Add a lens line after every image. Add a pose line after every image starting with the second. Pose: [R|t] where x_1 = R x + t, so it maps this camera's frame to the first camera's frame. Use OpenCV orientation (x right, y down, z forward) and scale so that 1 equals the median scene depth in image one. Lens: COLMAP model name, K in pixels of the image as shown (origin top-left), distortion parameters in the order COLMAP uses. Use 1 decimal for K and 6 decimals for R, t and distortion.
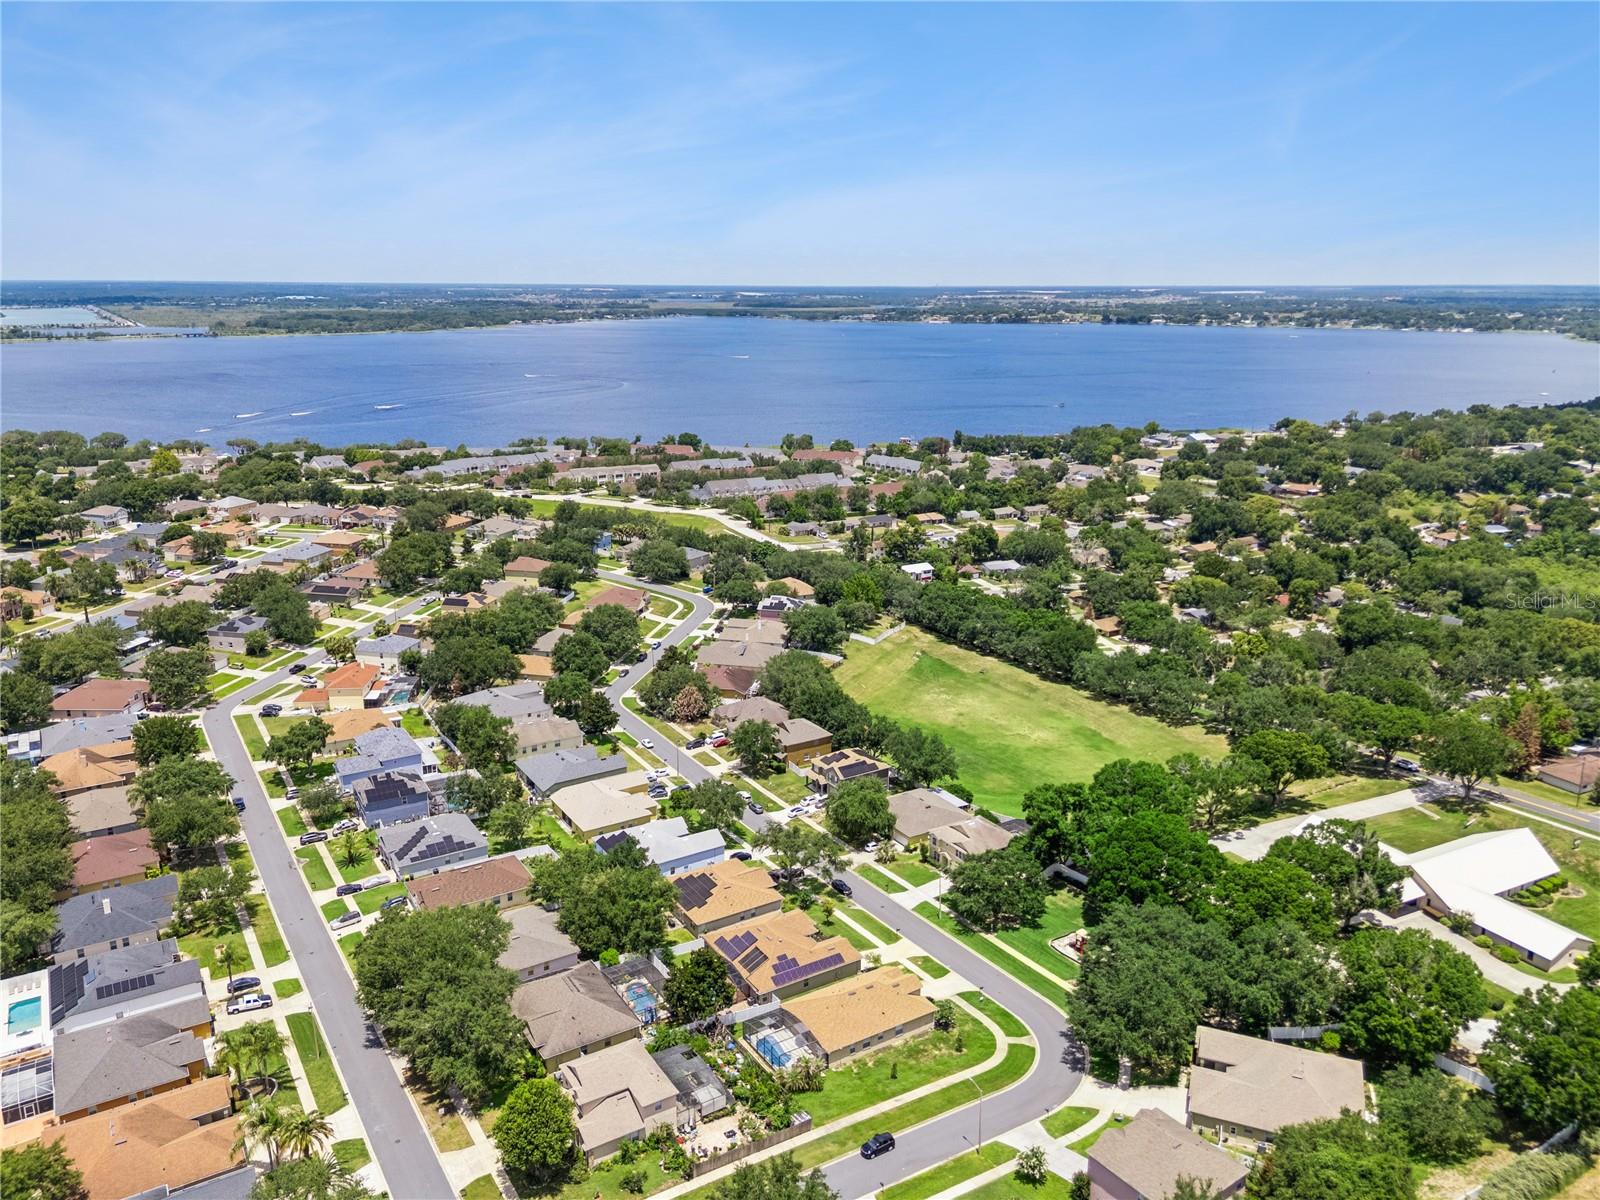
lens RADIAL K [[1174.0, 0, 805.5], [0, 1174.0, 596.0], [0, 0, 1]] dist [0.095870, -0.111880]
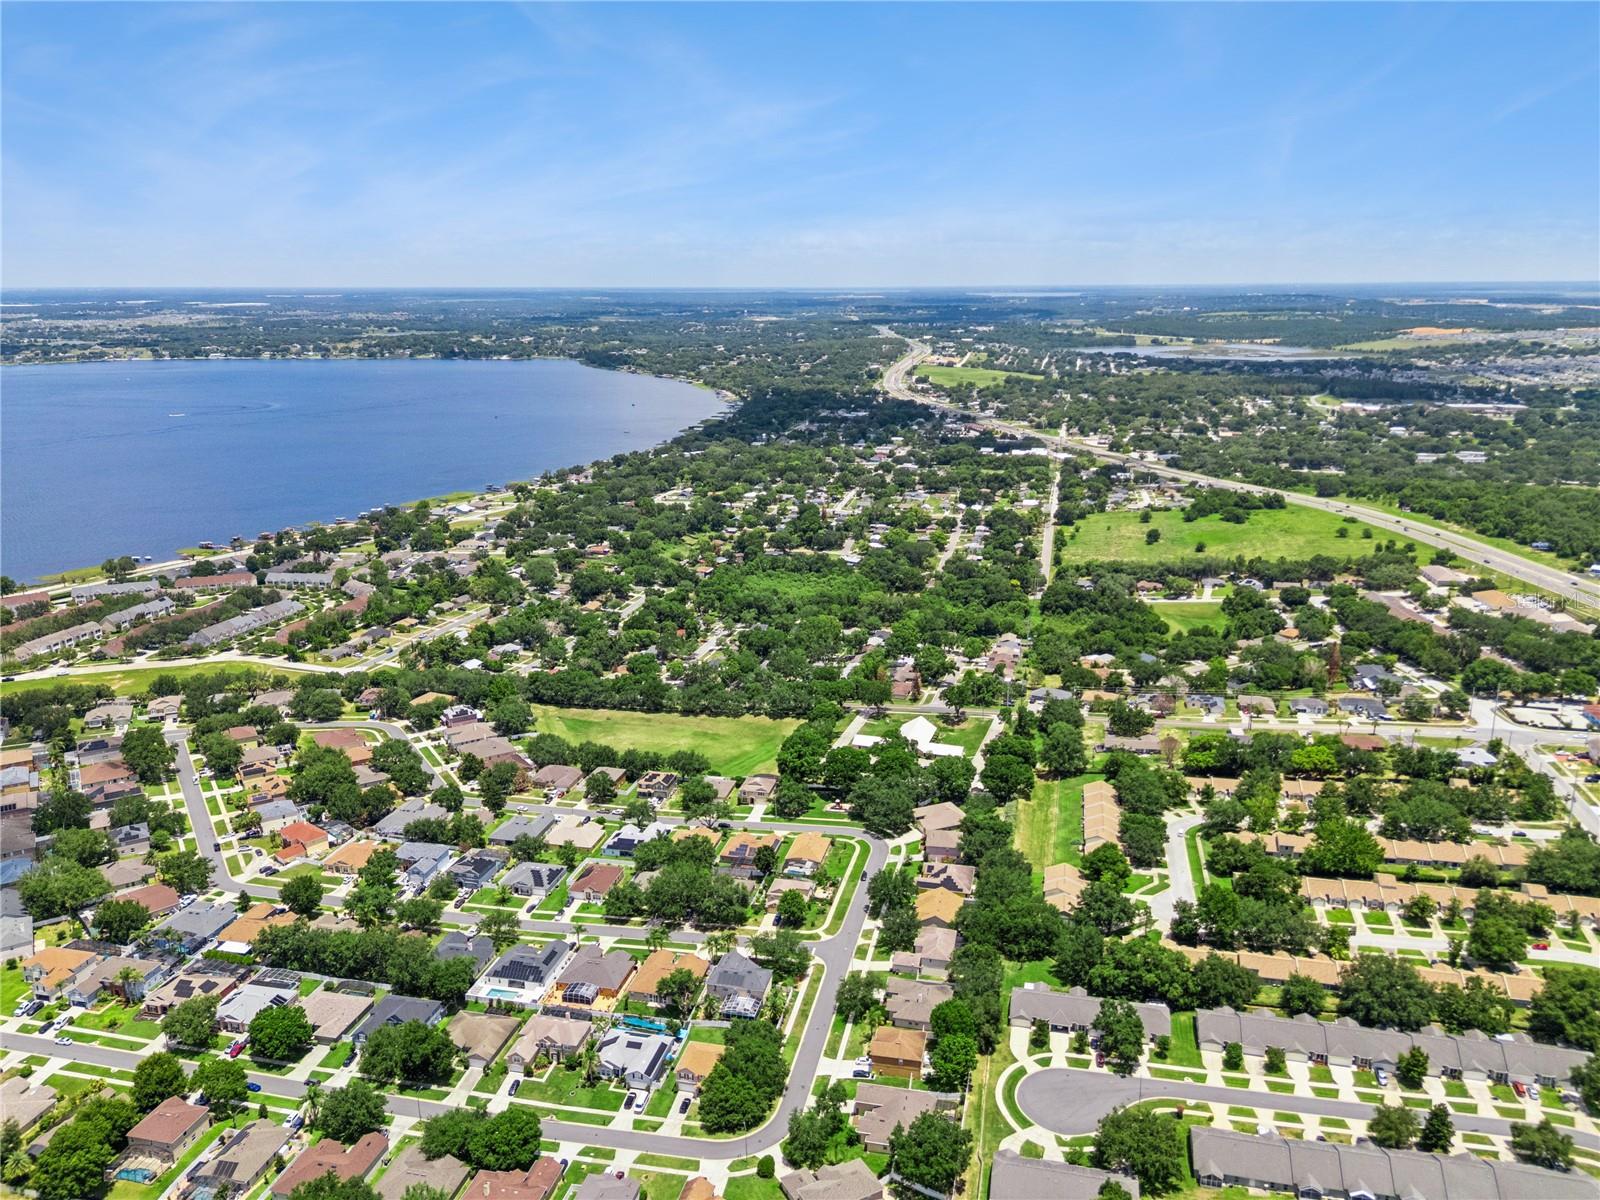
lens RADIAL K [[1174.0, 0, 805.5], [0, 1174.0, 596.0], [0, 0, 1]] dist [0.095870, -0.111880]
pose [[0.708130, -0.187054, 0.680854, -1.004555], [0.188537, 0.979351, 0.072972, -0.232196], [-0.680445, 0.076692, 0.728774, -0.550348]]
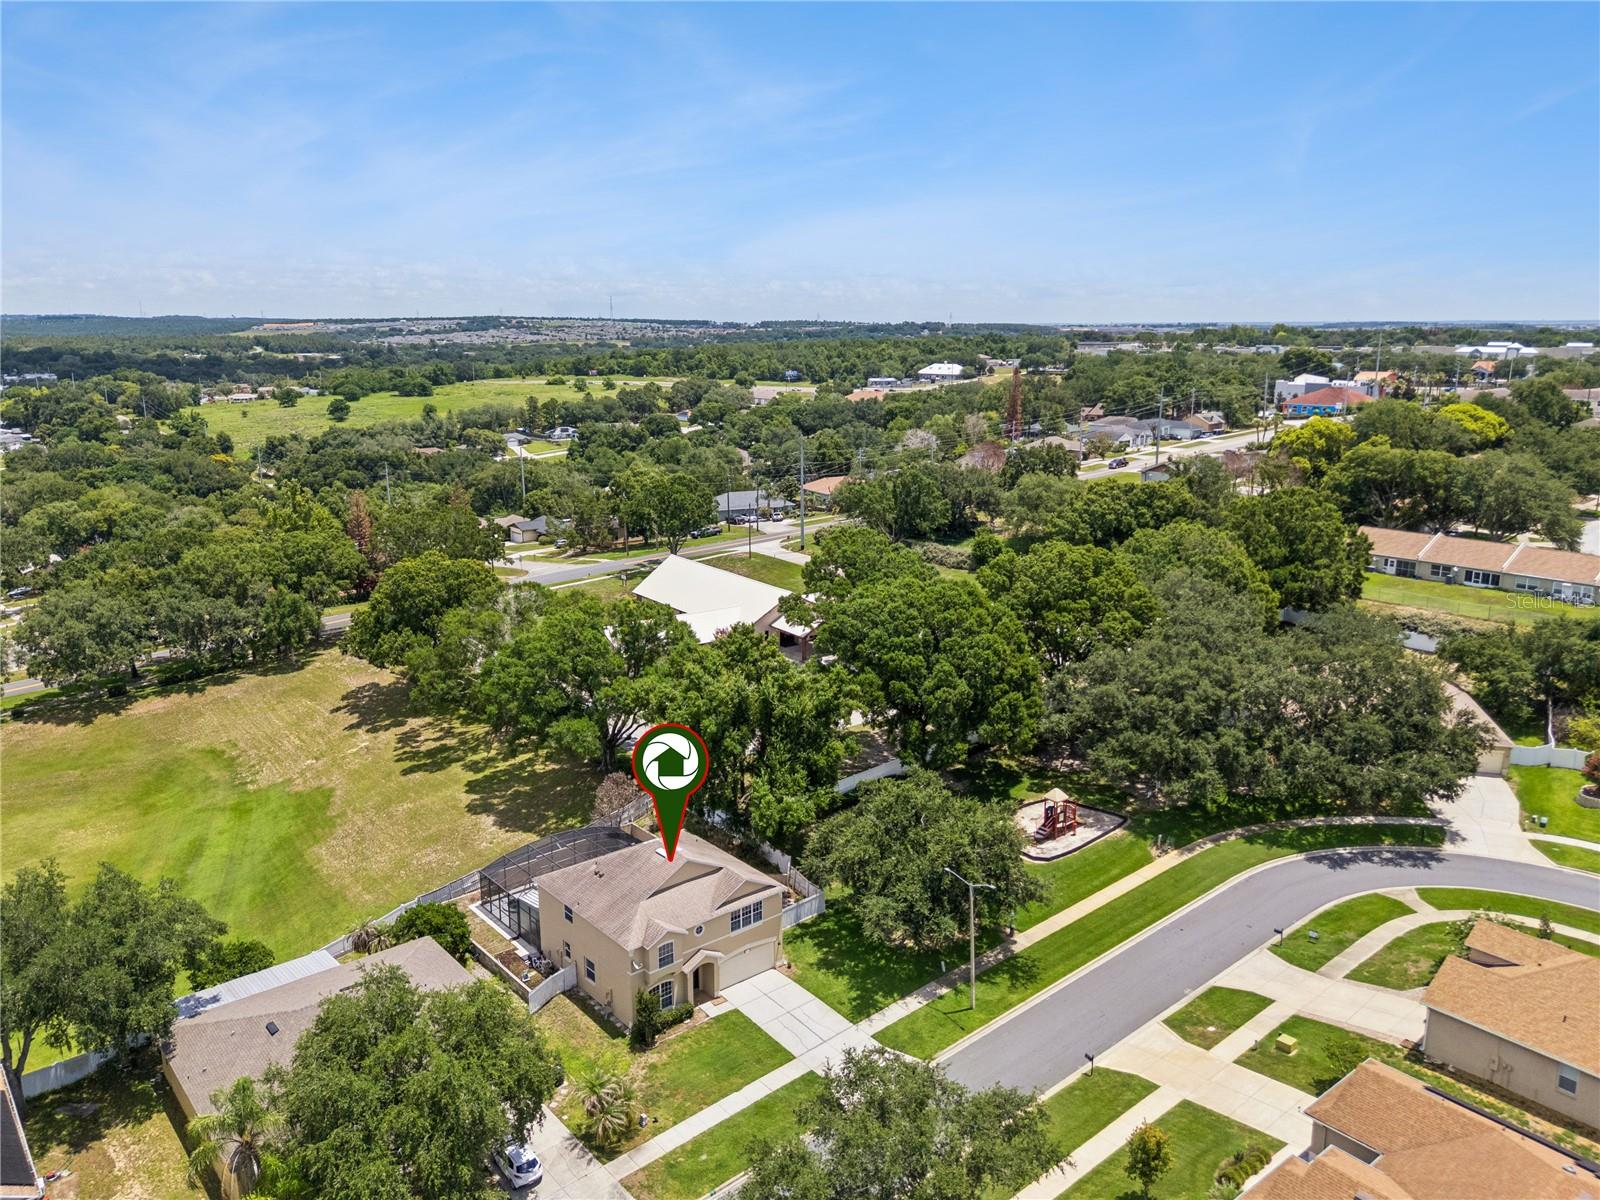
lens RADIAL K [[1174.0, 0, 805.5], [0, 1174.0, 596.0], [0, 0, 1]] dist [0.095870, -0.111880]
pose [[-0.125178, -0.219007, 0.967660, -0.171954], [0.258703, 0.934386, 0.244942, 0.031814], [-0.957812, 0.280998, -0.060307, 0.803331]]
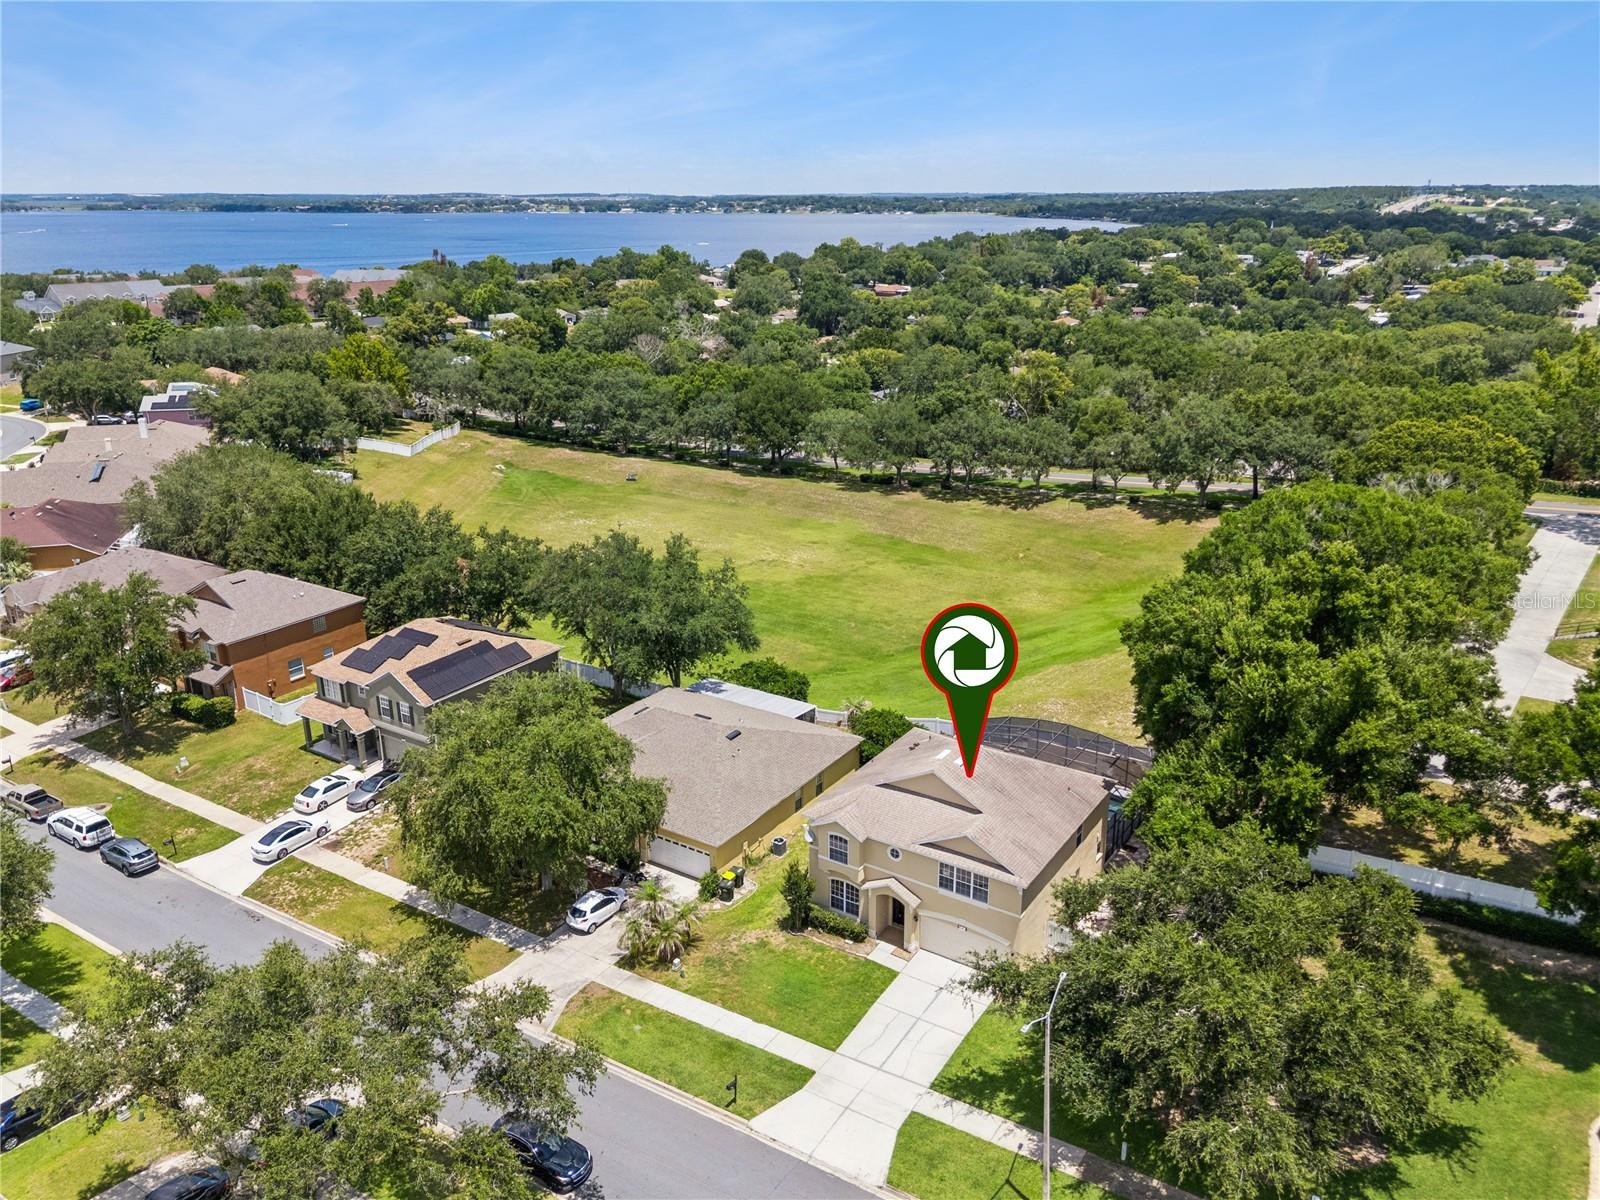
lens RADIAL K [[1174.0, 0, 805.5], [0, 1174.0, 596.0], [0, 0, 1]] dist [0.095870, -0.111880]
pose [[0.906803, -0.141621, 0.397053, 0.000789], [0.114438, 0.989210, 0.091473, 0.103400], [-0.405723, -0.037510, 0.913226, 0.632929]]
